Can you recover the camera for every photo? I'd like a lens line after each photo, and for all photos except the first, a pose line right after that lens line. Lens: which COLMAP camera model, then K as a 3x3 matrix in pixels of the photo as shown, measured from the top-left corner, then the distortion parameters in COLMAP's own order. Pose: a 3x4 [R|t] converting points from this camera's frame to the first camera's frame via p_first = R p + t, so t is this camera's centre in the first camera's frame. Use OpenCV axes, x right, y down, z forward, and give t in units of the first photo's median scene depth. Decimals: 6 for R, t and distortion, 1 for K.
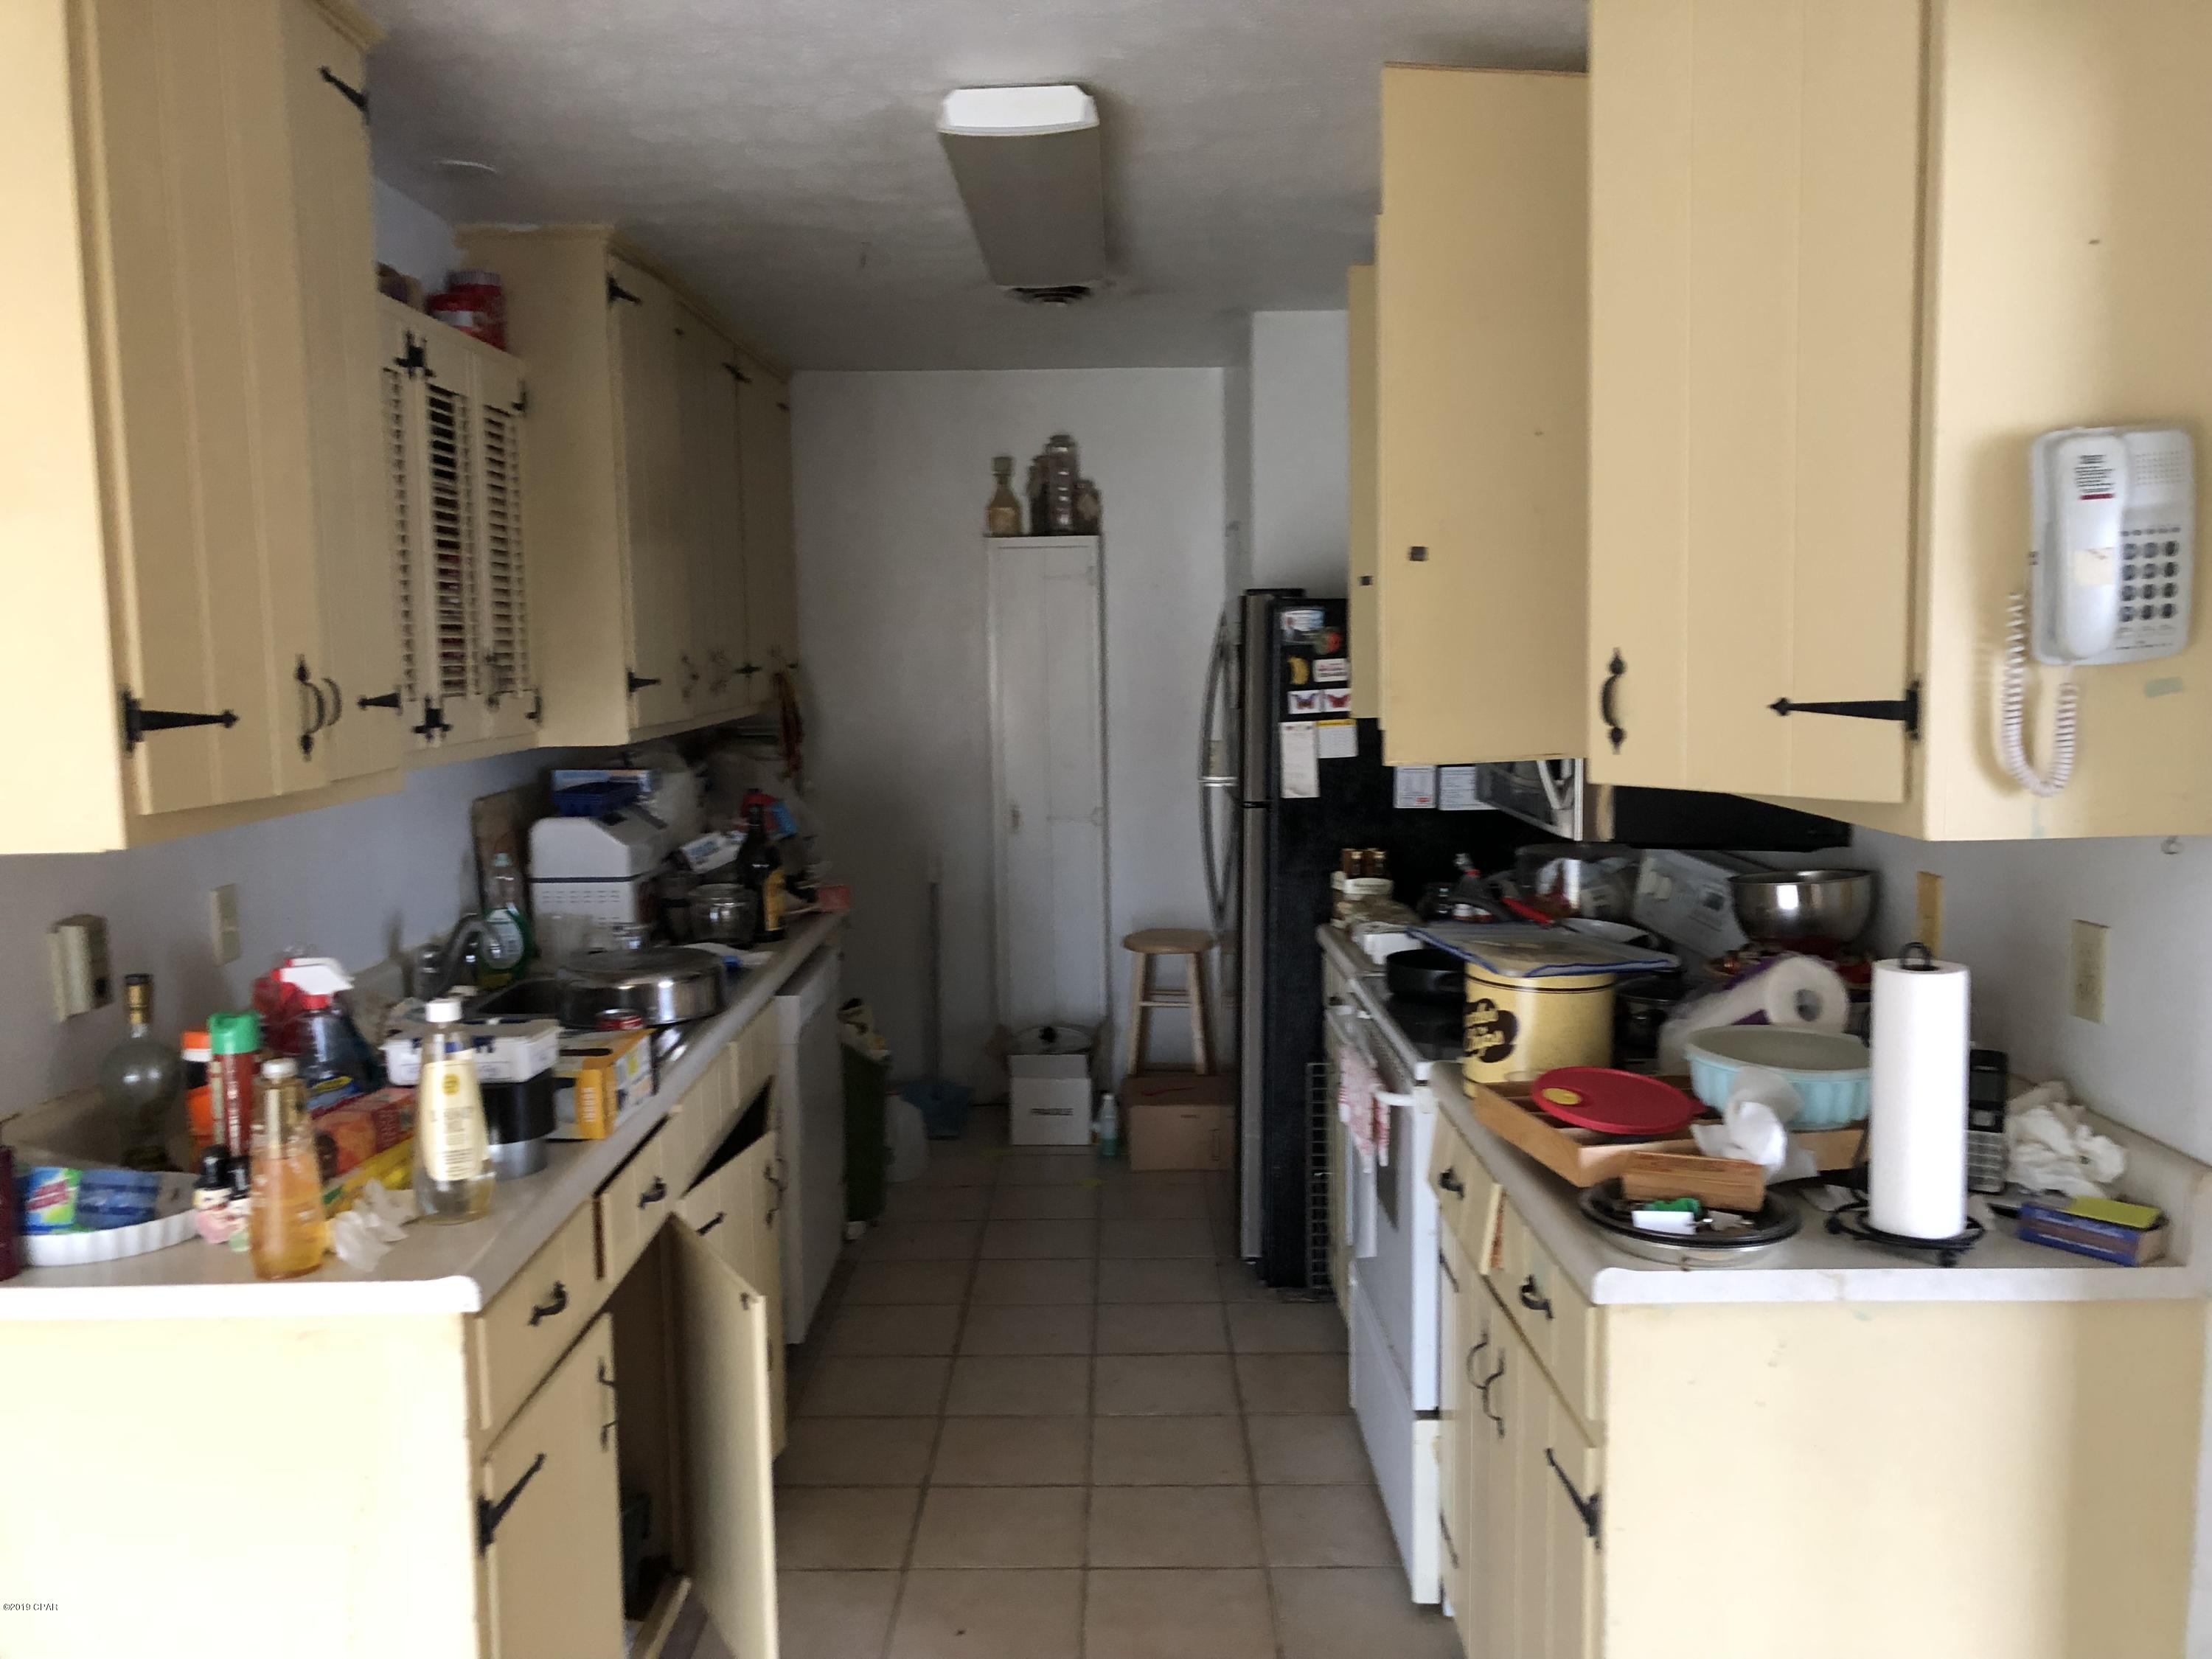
lens RADIAL K [[1805.0, 0, 1107.5], [0, 1805.0, 829.6], [0, 0, 1]] dist [0.073775, -0.080800]
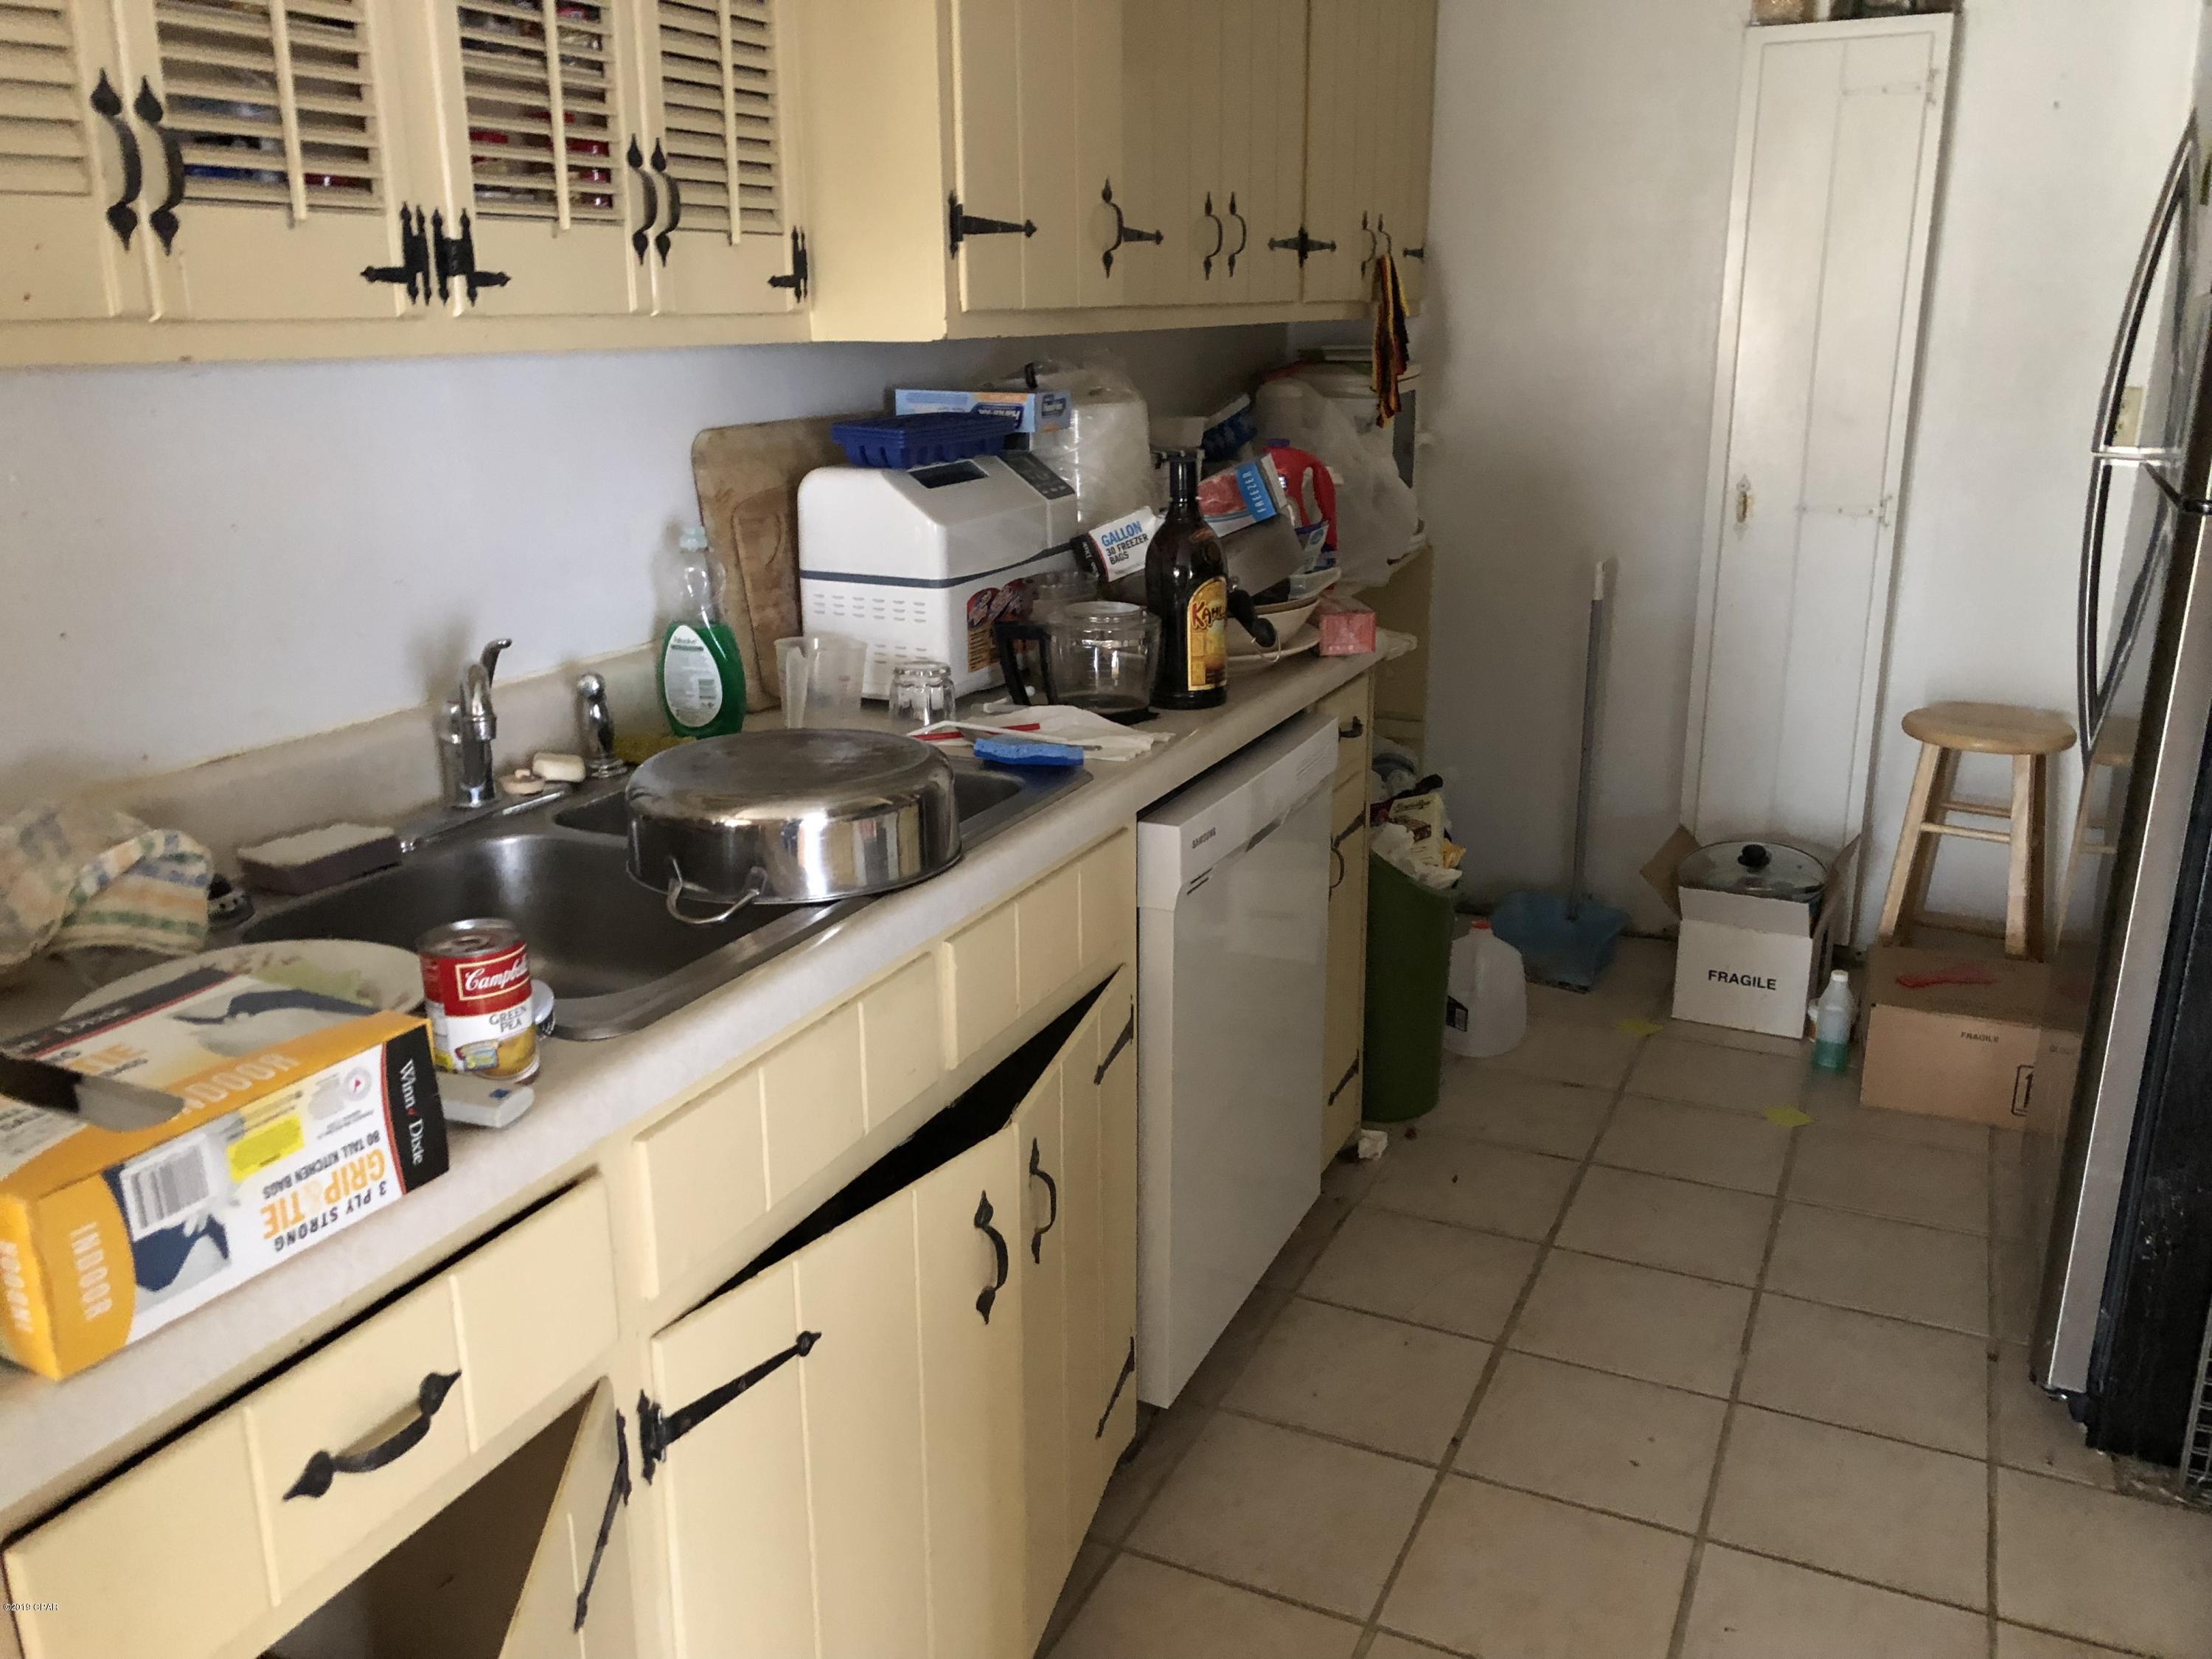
lens RADIAL K [[1807.3, 0, 1106.0], [0, 1807.3, 829.5], [0, 0, 1]] dist [0.059333, -0.089223]
pose [[0.906978, 0.126833, -0.401627, 0.021551], [-0.051972, 0.979996, 0.192113, -0.008520], [0.417959, -0.153369, 0.895426, 0.454165]]
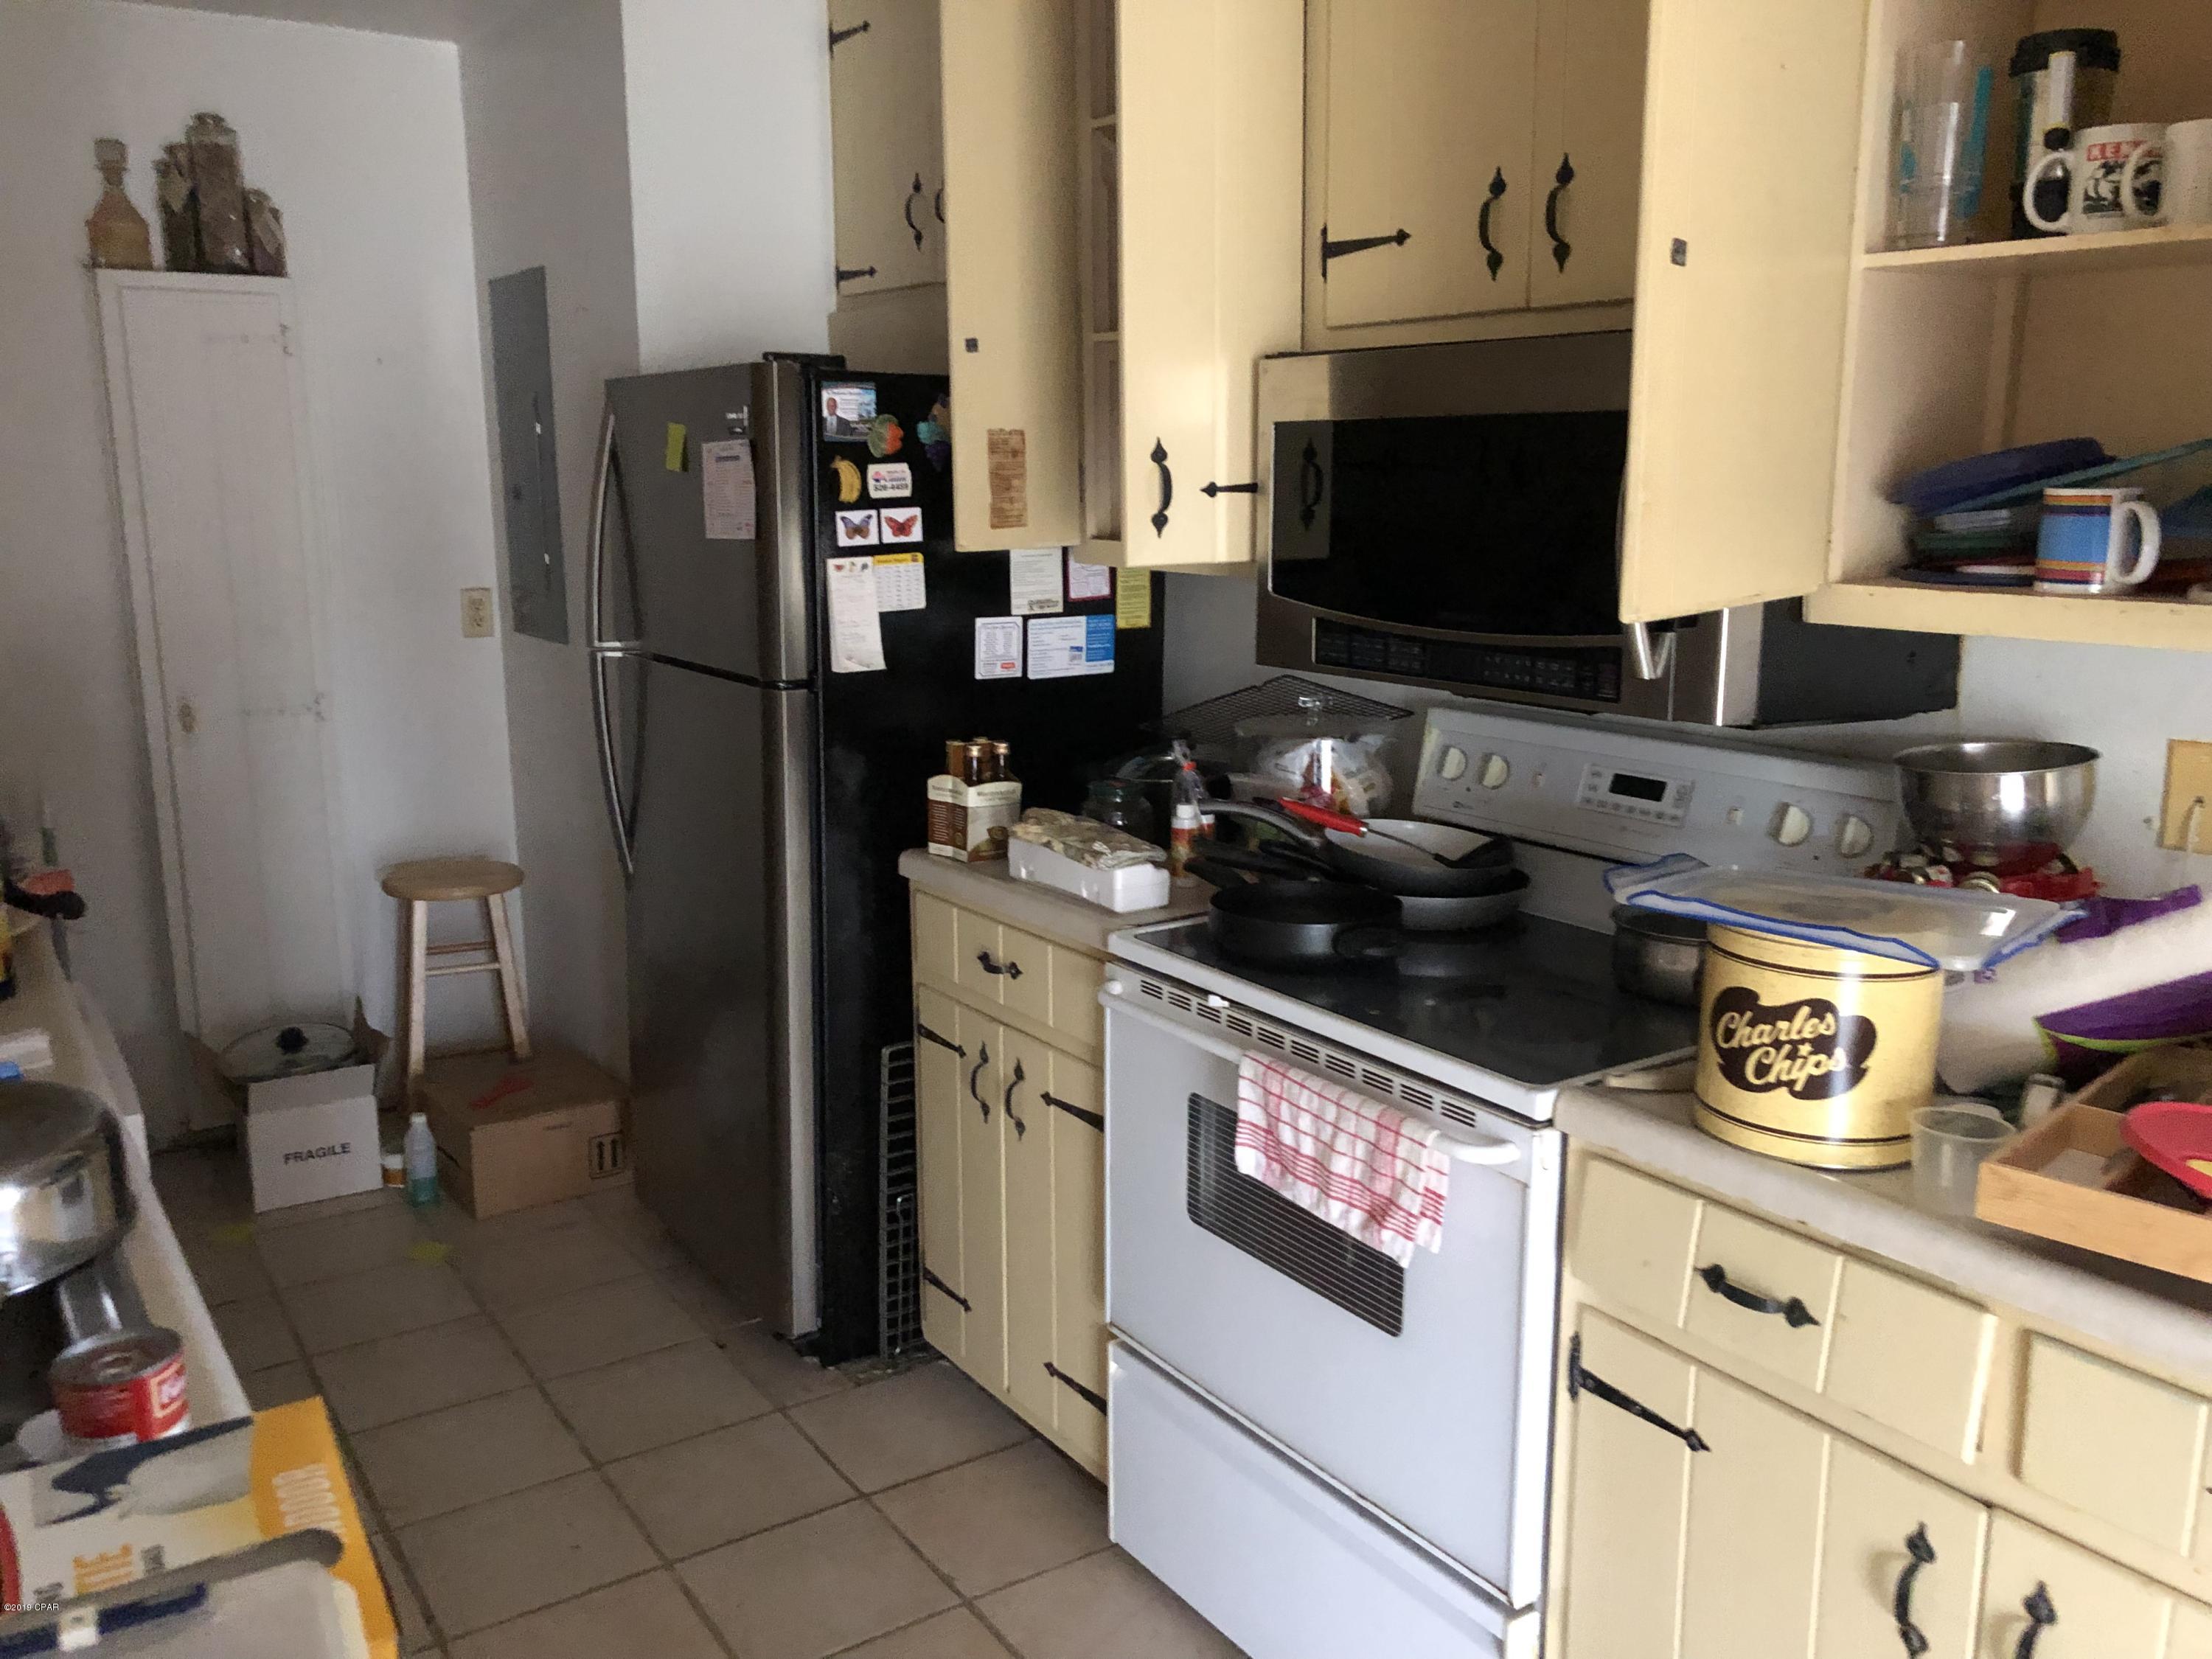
lens RADIAL K [[1795.1, 0, 1065.4], [0, 1795.1, 836.8], [0, 0, 1]] dist [0.090779, -0.135869]
pose [[0.837208, -0.099779, 0.537705, -0.199158], [0.050509, 0.993120, 0.105645, -0.023259], [-0.544547, -0.061288, 0.836488, 0.386686]]
